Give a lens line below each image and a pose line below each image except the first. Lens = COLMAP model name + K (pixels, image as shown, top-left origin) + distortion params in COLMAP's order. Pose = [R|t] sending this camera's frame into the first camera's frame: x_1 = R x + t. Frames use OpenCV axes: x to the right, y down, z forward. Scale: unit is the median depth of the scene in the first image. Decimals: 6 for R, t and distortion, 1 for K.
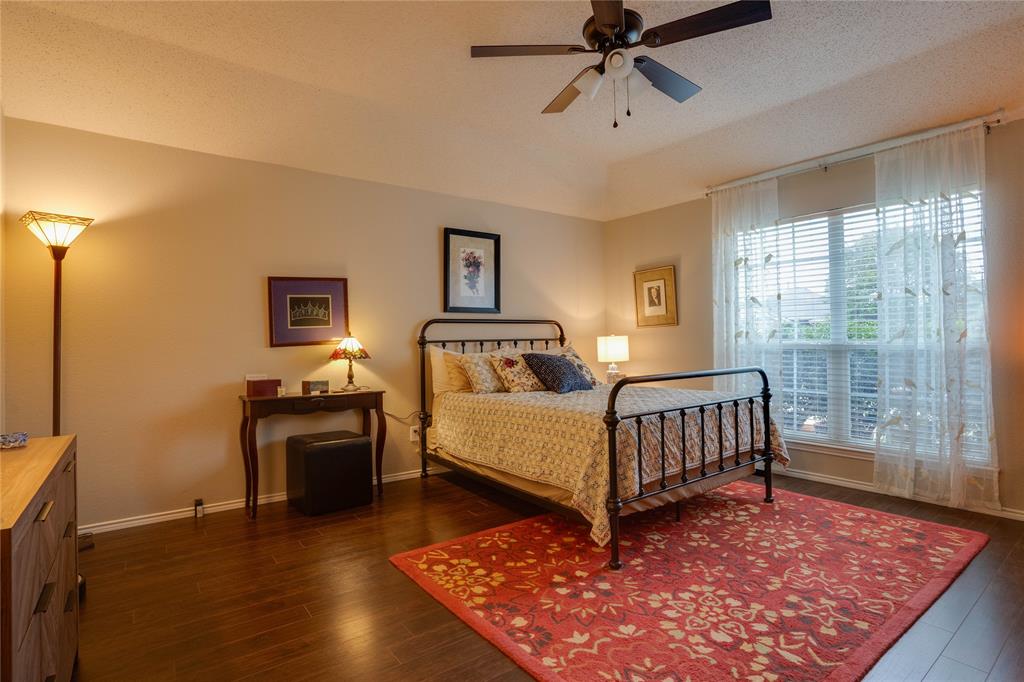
lens RADIAL K [[497.5, 0, 521.7], [0, 497.5, 333.1], [0, 0, 1]] dist [-0.080769, 0.038220]
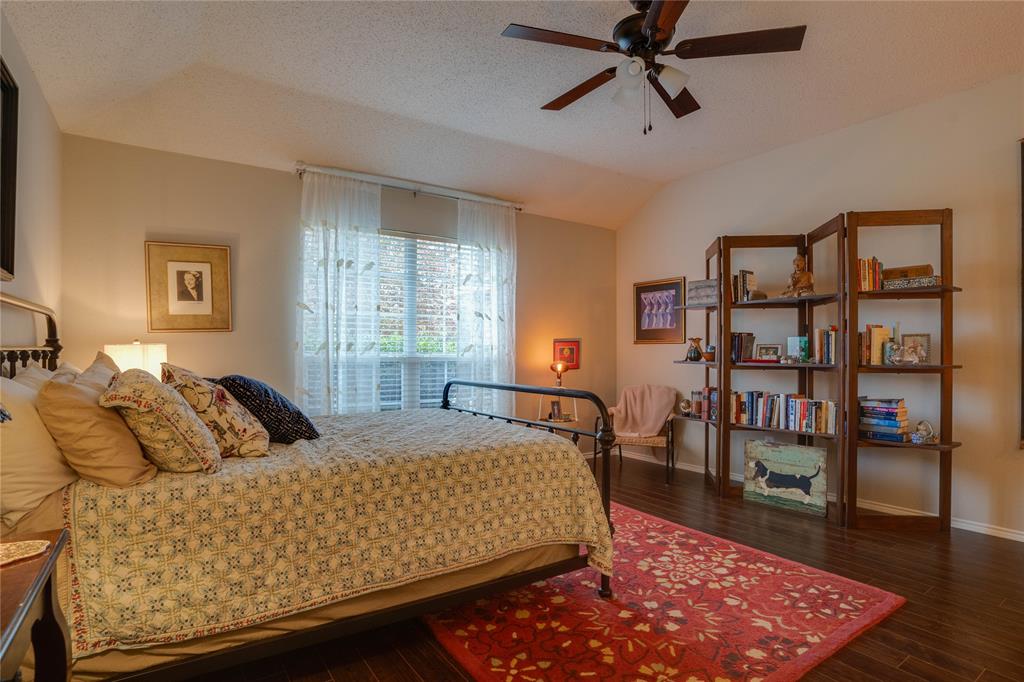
lens RADIAL K [[520.6, 0, 504.0], [0, 520.6, 351.7], [0, 0, 1]] dist [-0.090070, 0.044638]
pose [[0.088882, 0.008734, 0.996004, -0.603026], [-0.017414, 0.999822, -0.007213, 0.019684], [-0.995890, -0.016704, 0.089018, 0.842072]]
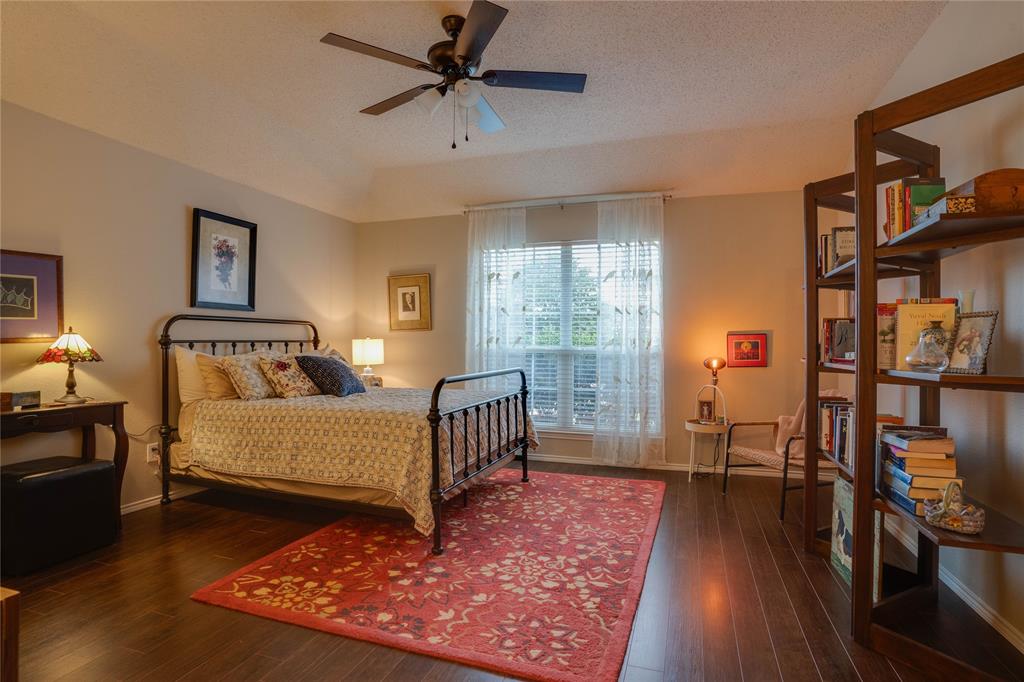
lens RADIAL K [[503.9, 0, 505.8], [0, 503.9, 341.9], [0, 0, 1]] dist [-0.086045, 0.040671]
pose [[0.838795, 0.017499, 0.544167, -0.217807], [-0.023155, 0.999726, 0.003543, 0.003135], [-0.543955, -0.015572, 0.838970, 0.001219]]
